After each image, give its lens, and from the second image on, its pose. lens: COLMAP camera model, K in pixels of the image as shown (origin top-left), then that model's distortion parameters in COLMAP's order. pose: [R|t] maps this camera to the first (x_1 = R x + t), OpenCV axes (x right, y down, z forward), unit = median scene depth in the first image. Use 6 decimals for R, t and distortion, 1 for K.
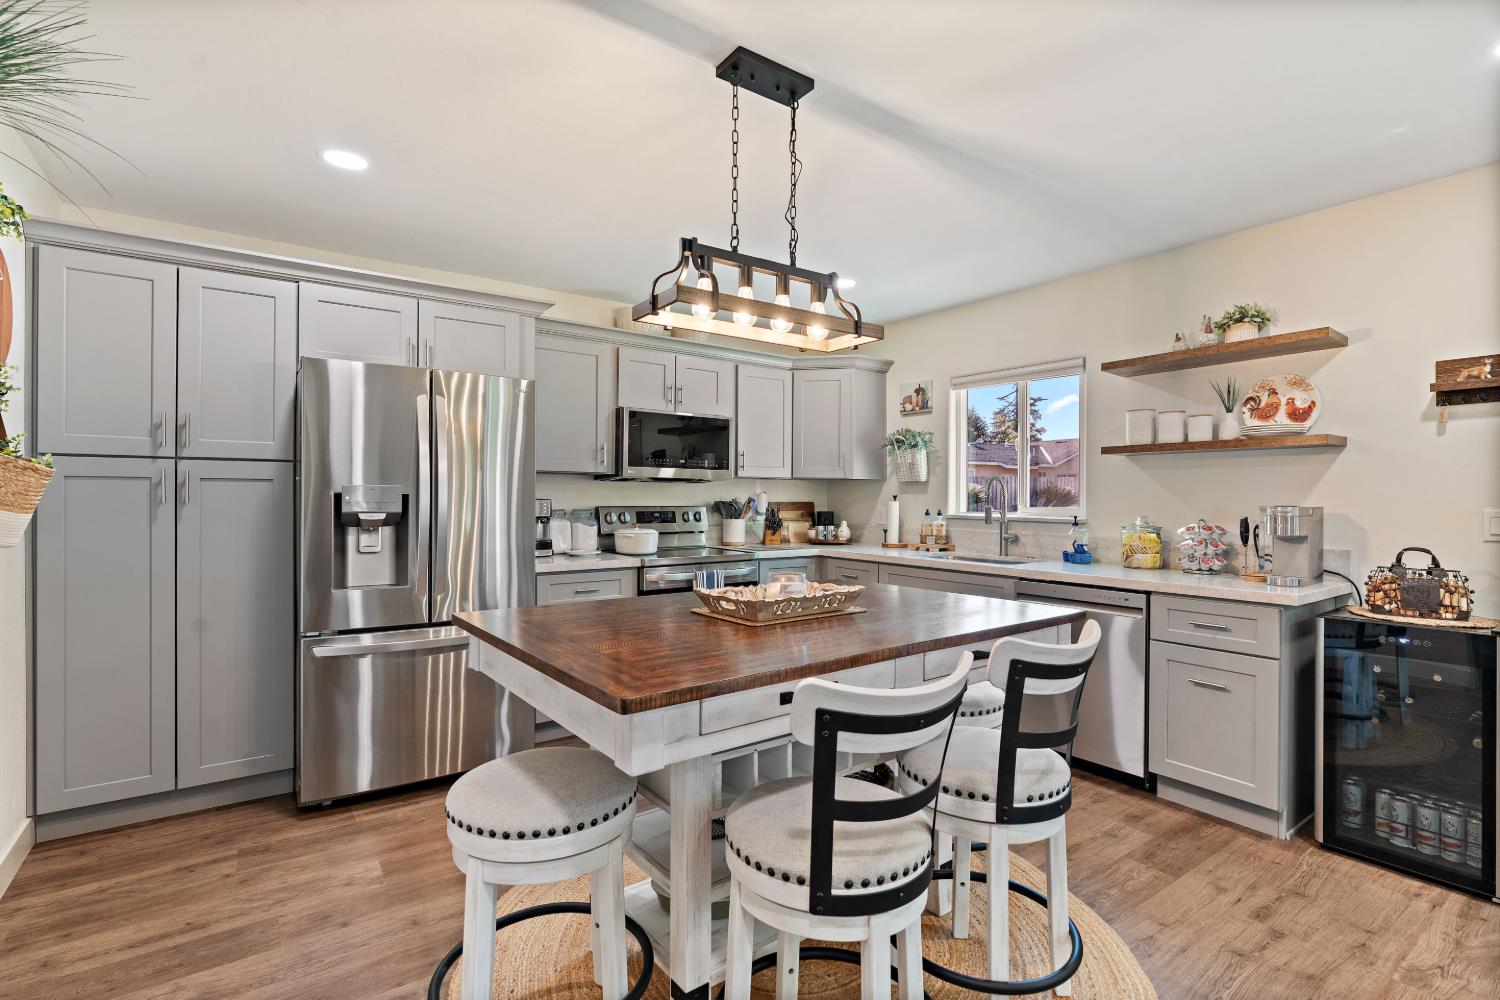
lens RADIAL K [[700.0, 0, 749.9], [0, 700.0, 497.4], [0, 0, 1]] dist [-0.005935, 0.000954]
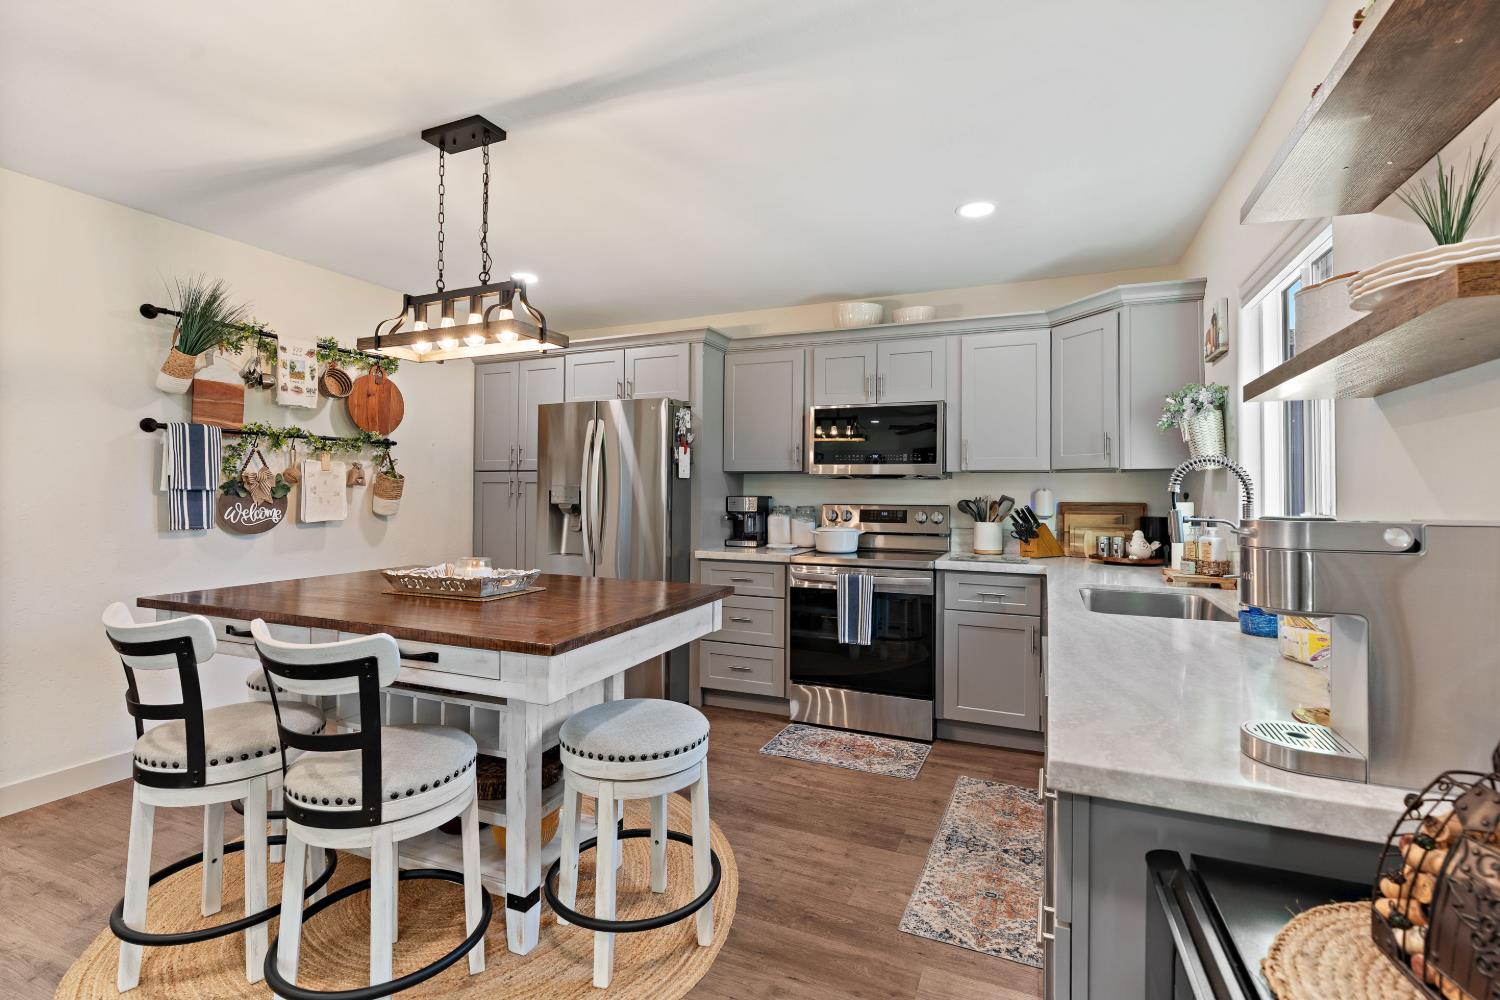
lens RADIAL K [[678.5, 0, 752.5], [0, 678.5, 488.1], [0, 0, 1]] dist [-0.009860, 0.000620]
pose [[0.511726, -0.007390, -0.859117, 0.851316], [-0.005500, 0.999914, -0.011877, 0.003288], [0.859131, 0.010803, 0.511641, 0.577282]]
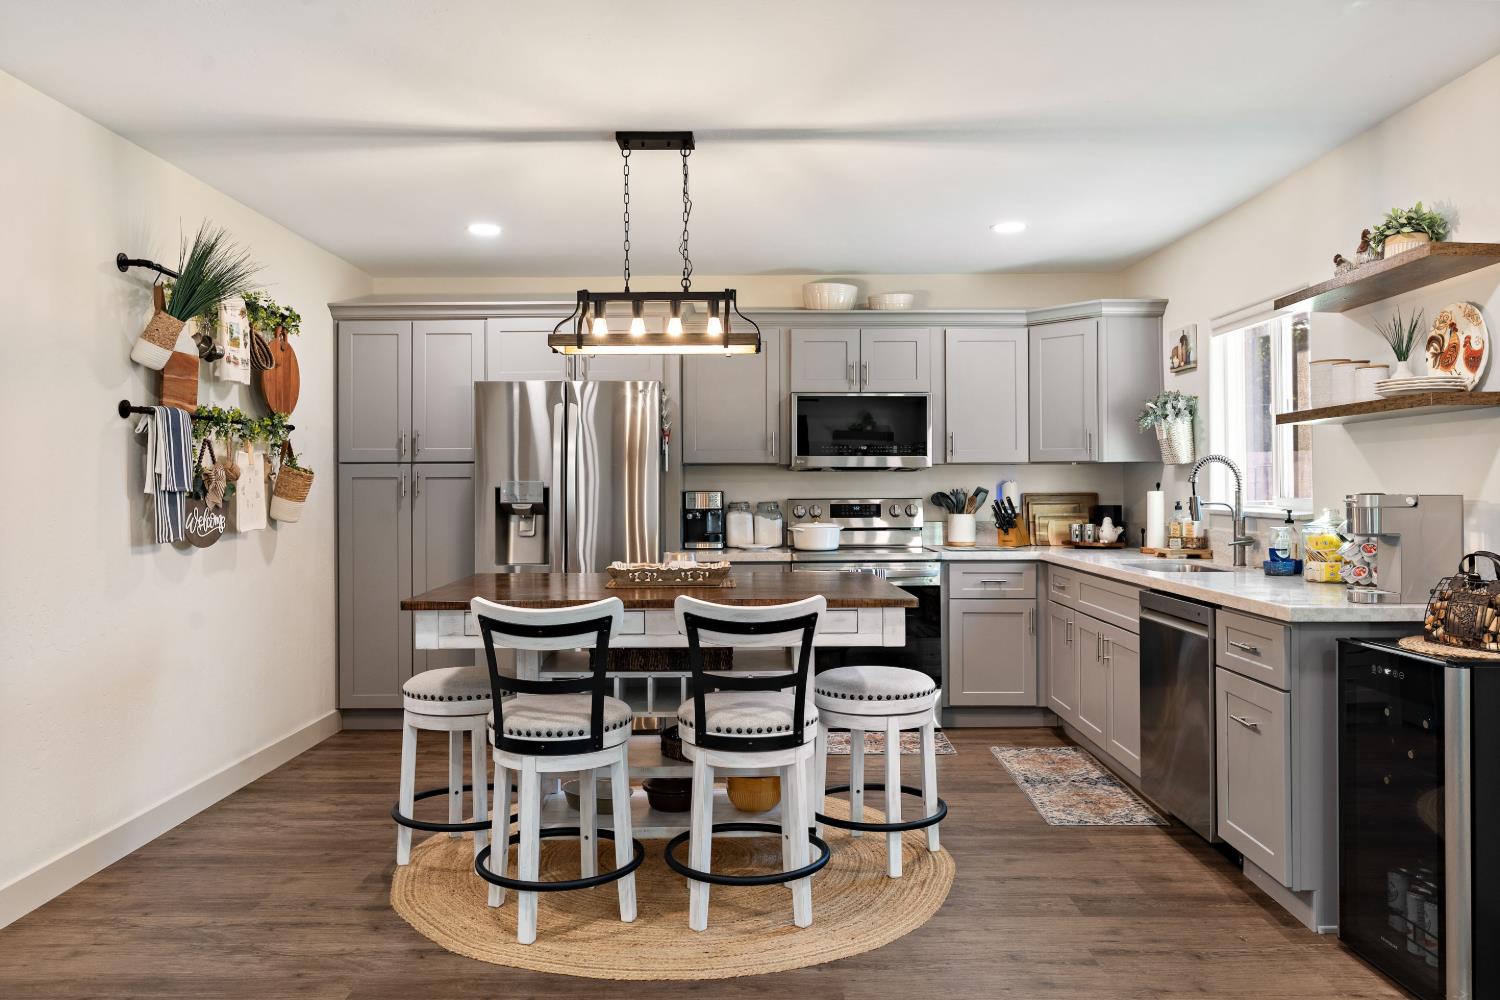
lens RADIAL K [[1077.0, 0, 744.1], [0, 1077.0, 483.6], [0, 0, 1]] dist [-0.001480, -0.001340]
pose [[0.806727, -0.011086, -0.590820, 0.847549], [0.008211, 0.999938, -0.007551, 0.004445], [0.590867, 0.001240, 0.806768, -0.278986]]
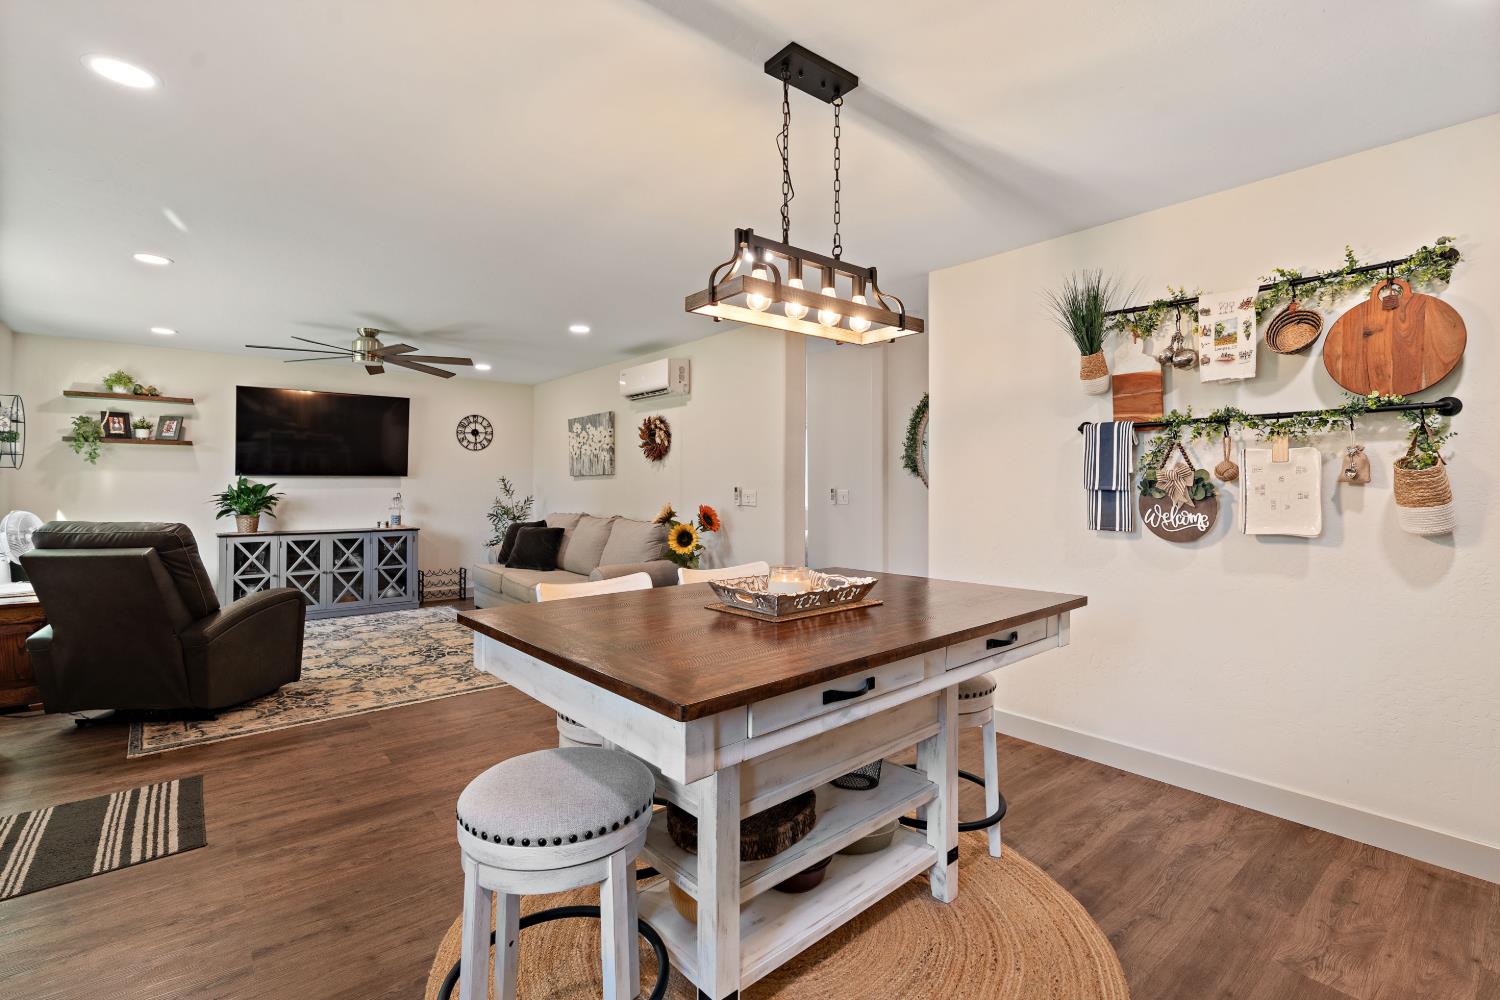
lens RADIAL K [[668.6, 0, 753.4], [0, 668.6, 479.8], [0, 0, 1]] dist [-0.009758, 0.001764]
pose [[-0.996771, -0.009875, -0.079690, 0.123743], [-0.009122, 0.999910, -0.009805, -0.002042], [0.079780, -0.009046, -0.996771, 1.330873]]
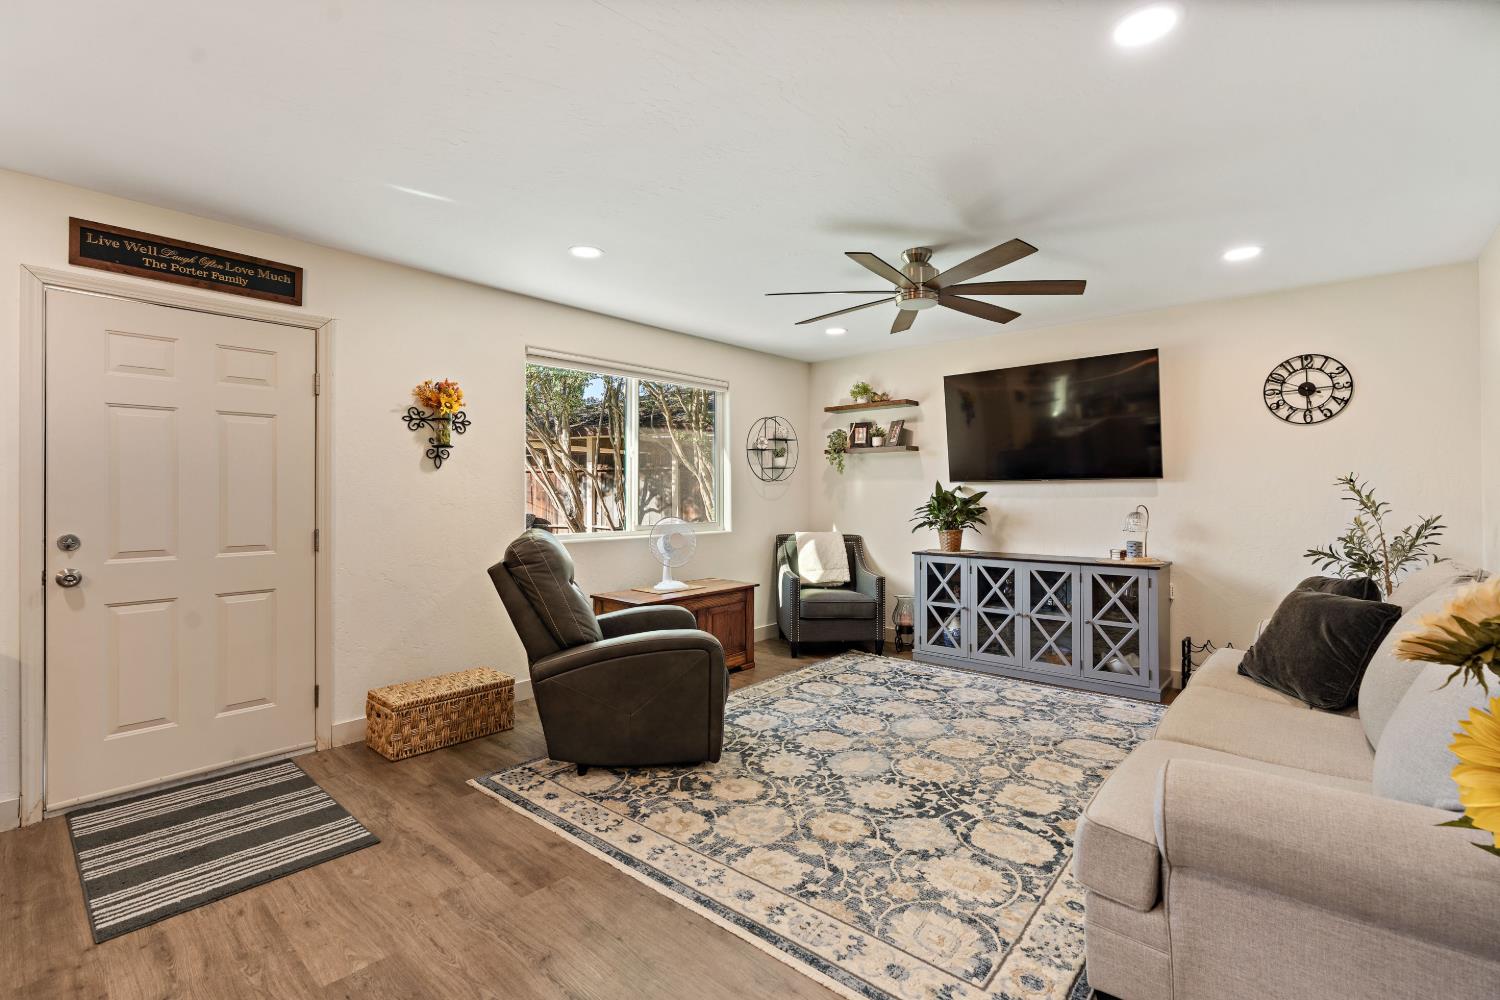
lens RADIAL K [[674.8, 0, 751.9], [0, 674.8, 488.3], [0, 0, 1]] dist [-0.016307, 0.006562]
pose [[-0.222021, 0.002208, 0.975039, -0.055114], [0.000159, 0.999998, -0.002228, -0.001346], [-0.975042, -0.000340, -0.222021, 0.021157]]
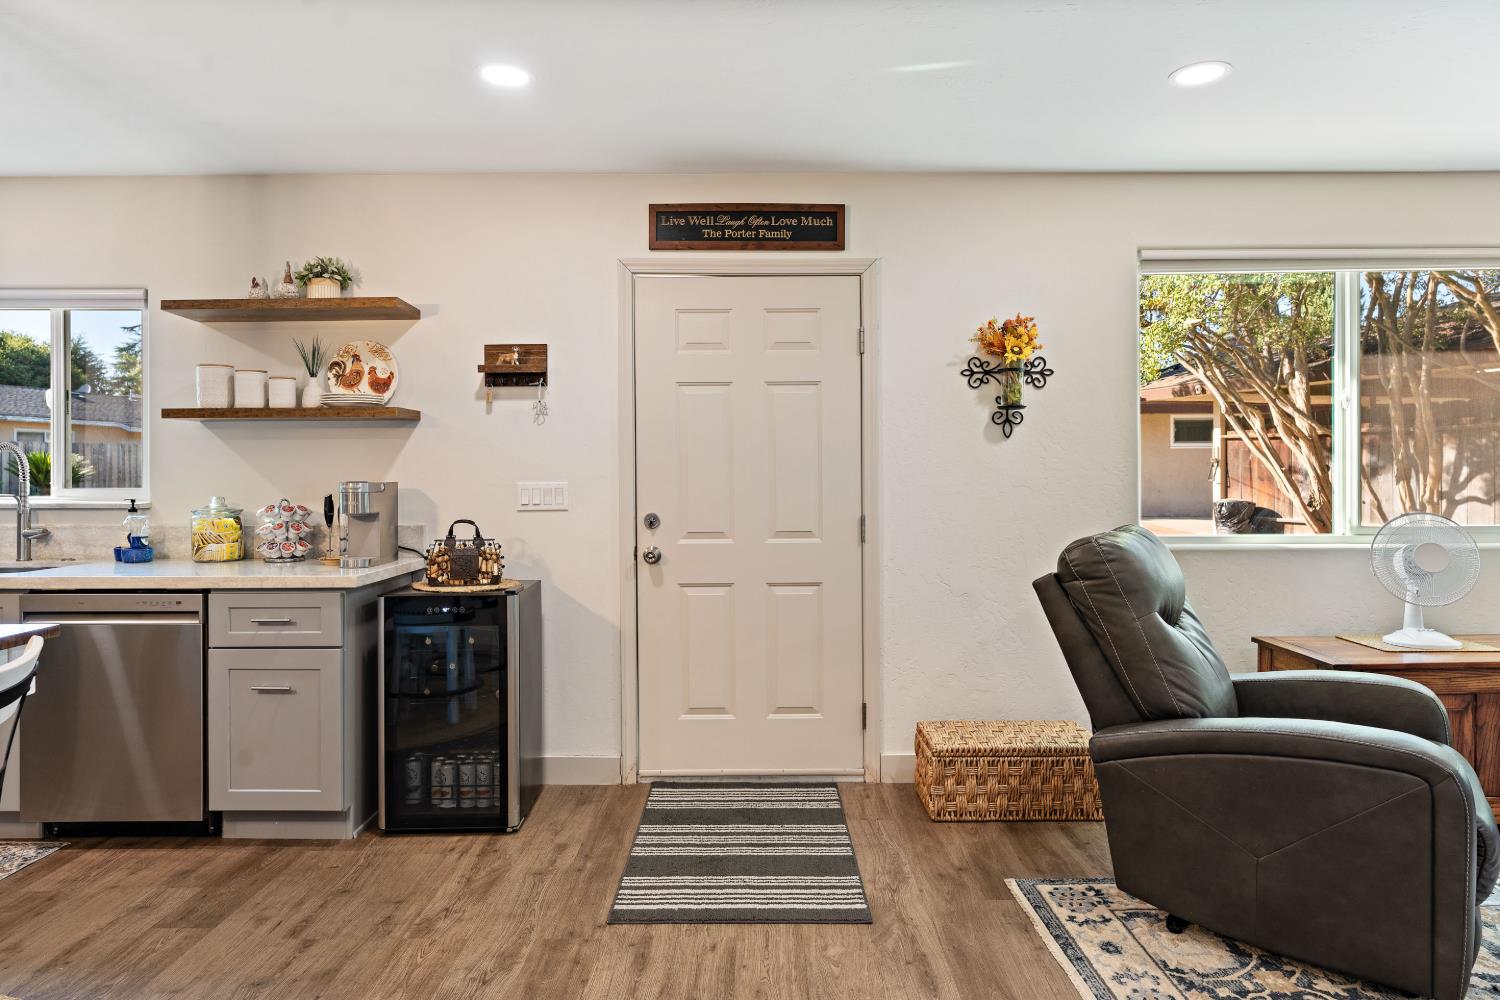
lens RADIAL K [[904.6, 0, 752.7], [0, 904.6, 471.3], [0, 0, 1]] dist [-0.000607, 0.002007]
pose [[0.586788, -0.005977, 0.809718, 0.091051], [0.007449, 0.999970, 0.001983, -0.000283], [-0.809706, 0.004868, 0.586815, -0.131600]]
